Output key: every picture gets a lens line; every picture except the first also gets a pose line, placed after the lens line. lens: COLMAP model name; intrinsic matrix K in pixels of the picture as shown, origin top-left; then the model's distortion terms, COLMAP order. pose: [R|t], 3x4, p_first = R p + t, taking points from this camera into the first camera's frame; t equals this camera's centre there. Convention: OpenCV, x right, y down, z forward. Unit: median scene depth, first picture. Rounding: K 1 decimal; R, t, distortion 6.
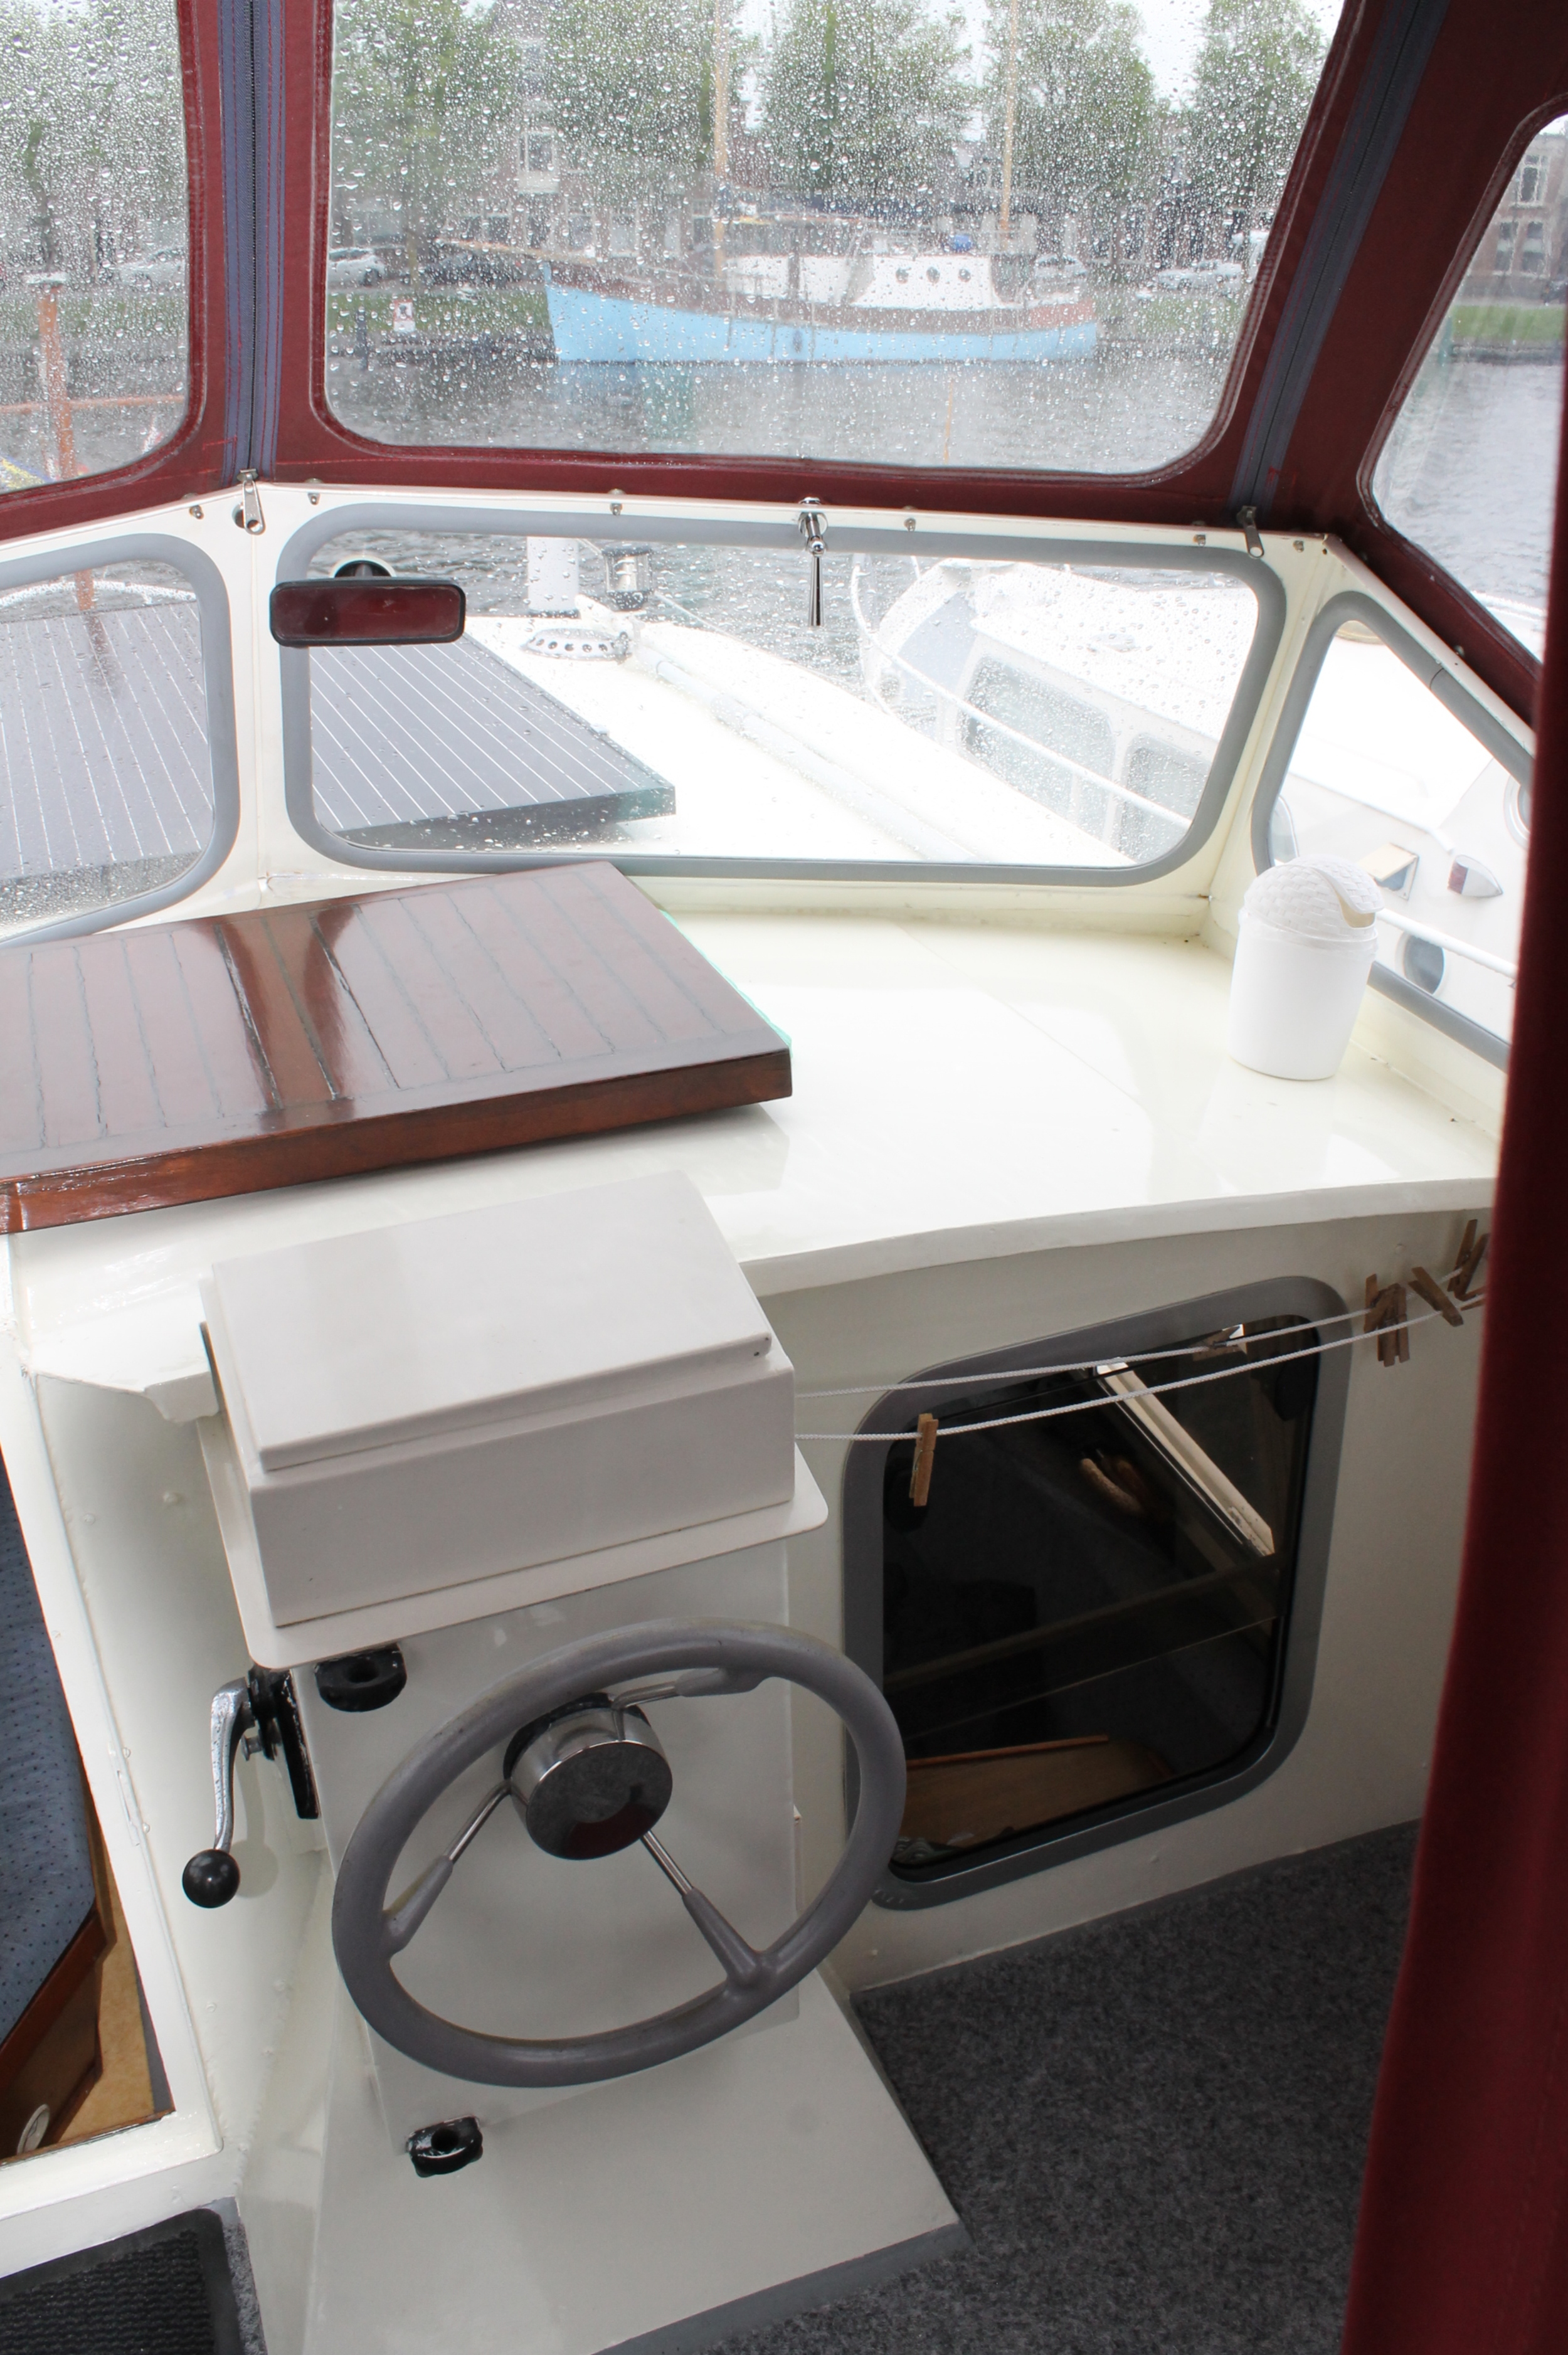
lens RADIAL K [[2043.7, 0, 737.6], [0, 2043.7, 1189.0], [0, 0, 1]] dist [-0.161600, 0.166624]
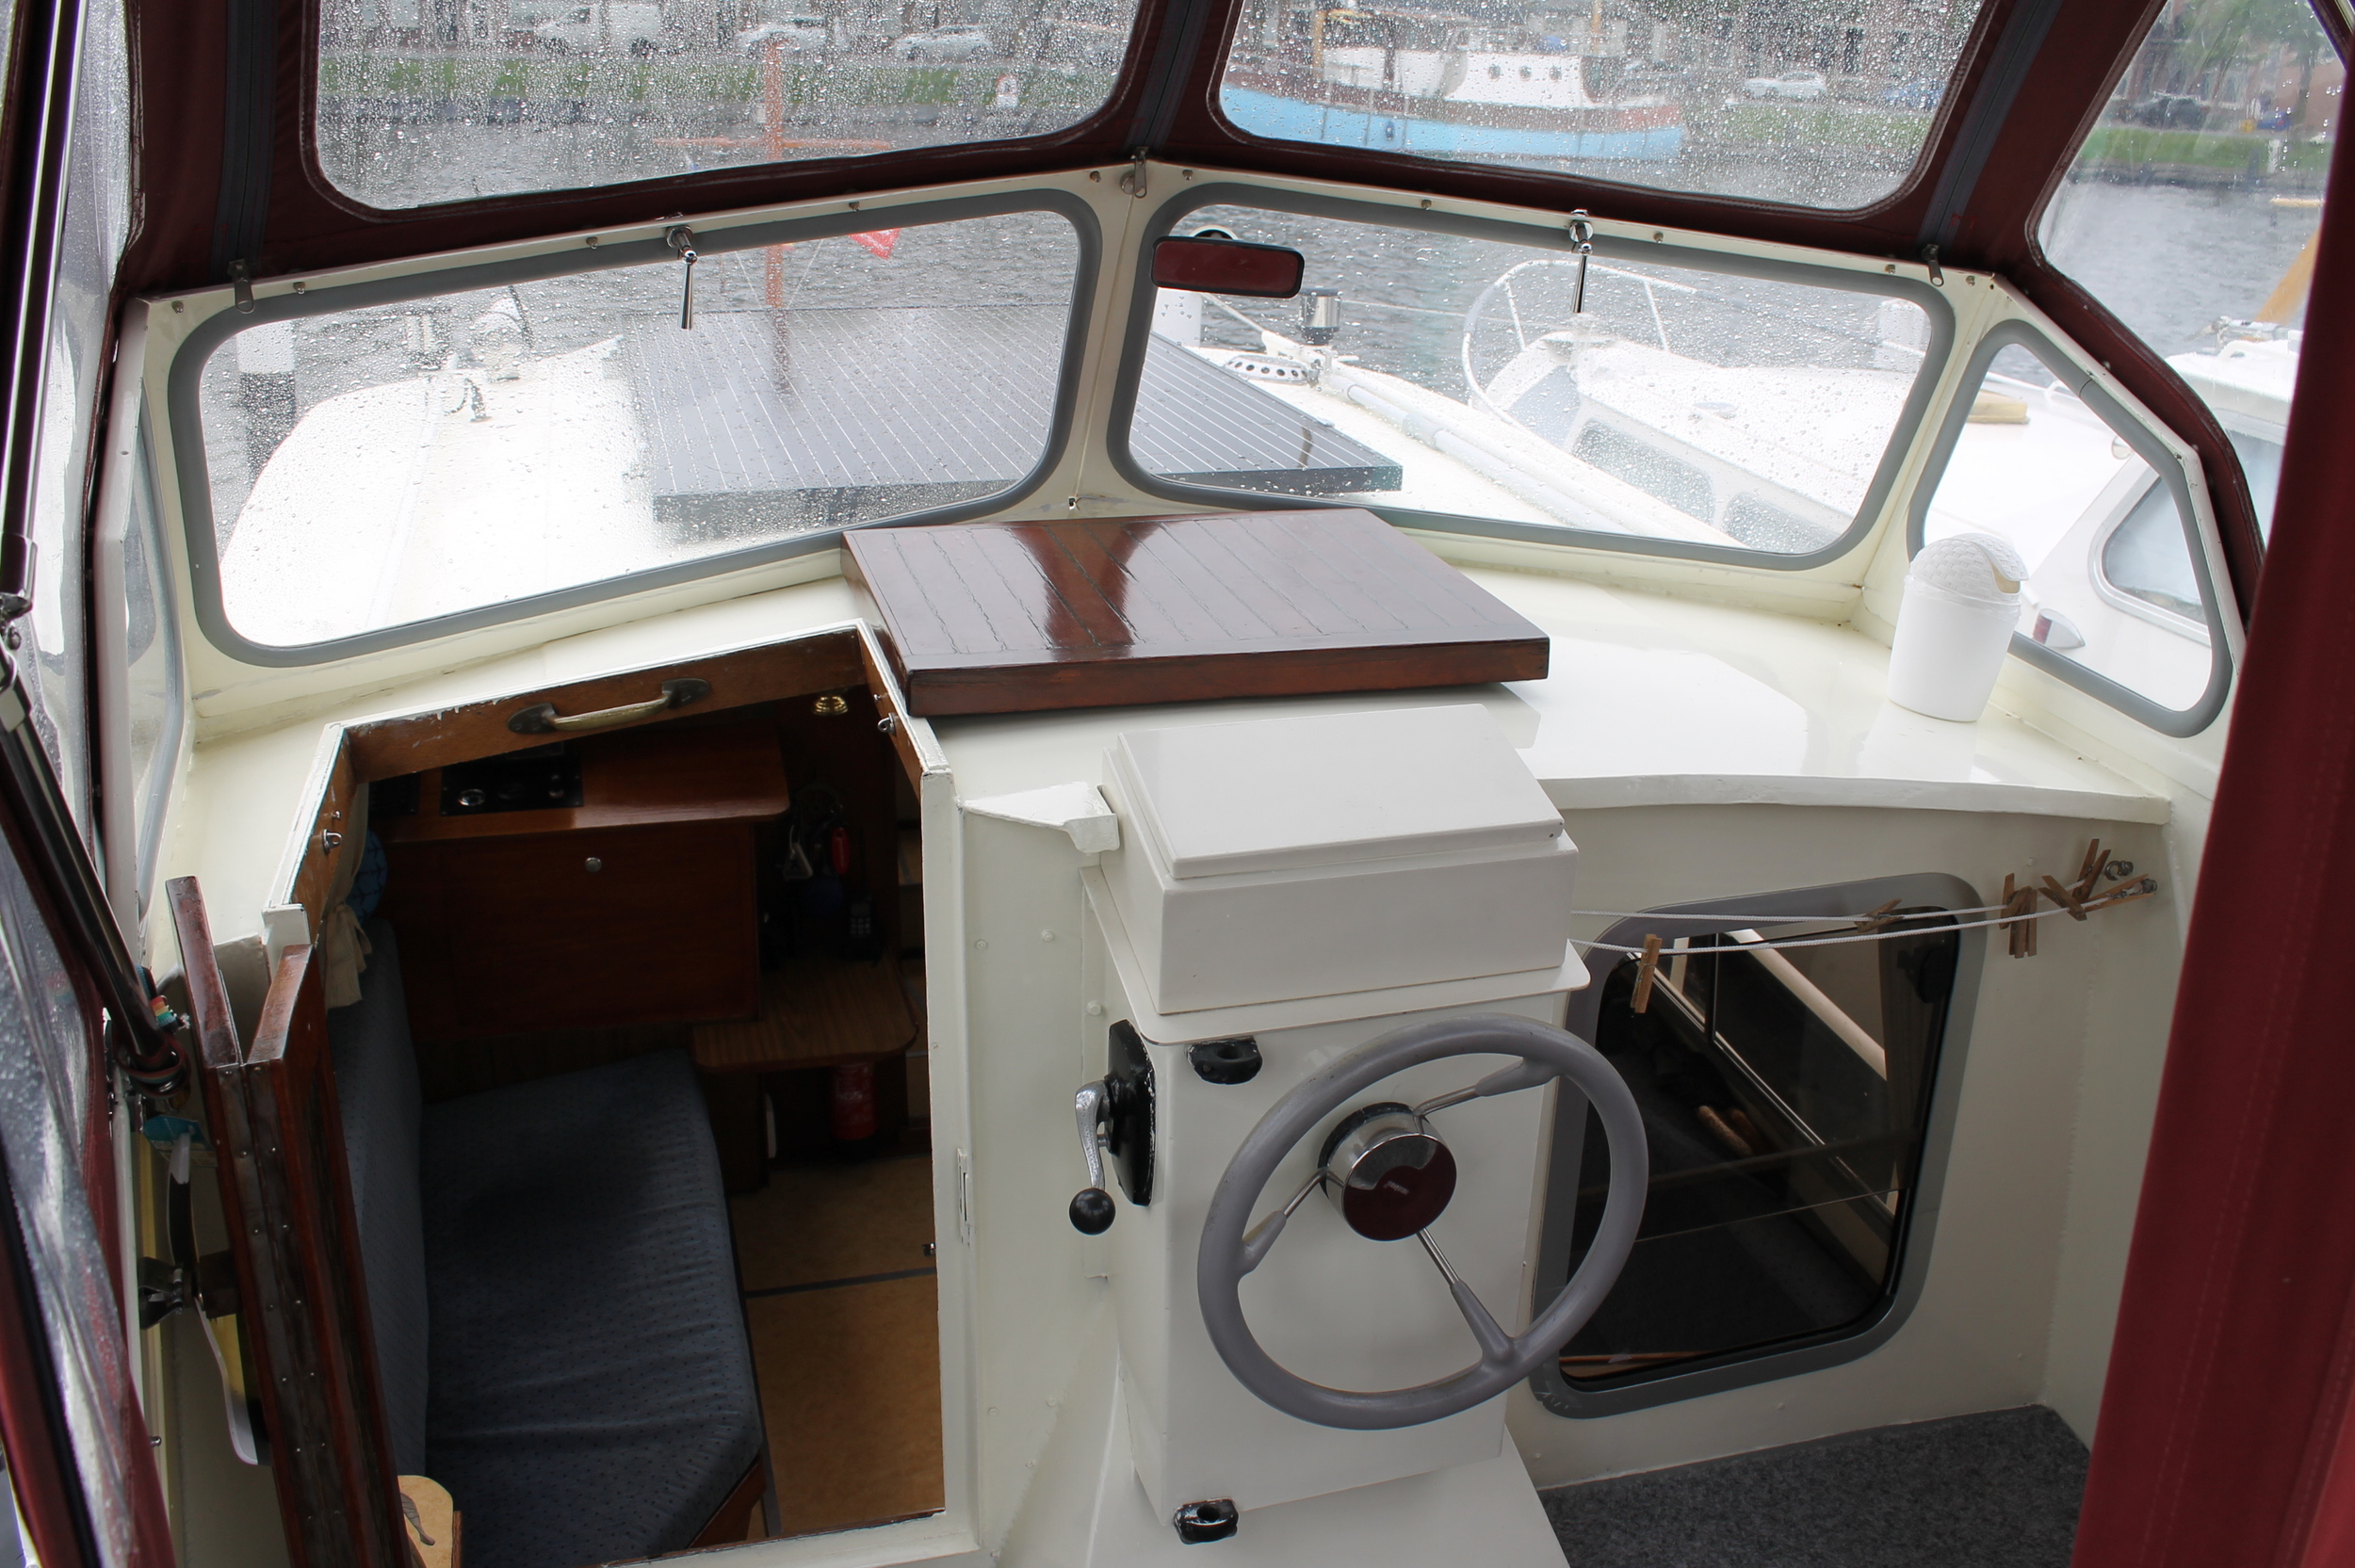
lens RADIAL K [[2043.3, 0, 1177.5], [0, 2043.3, 784.0], [0, 0, 1]] dist [-0.161600, 0.166624]
pose [[0.995908, 0.077885, -0.045844, -0.122992], [-0.082003, 0.991987, -0.096116, 0.140551], [0.037991, 0.099482, 0.994314, -0.192826]]
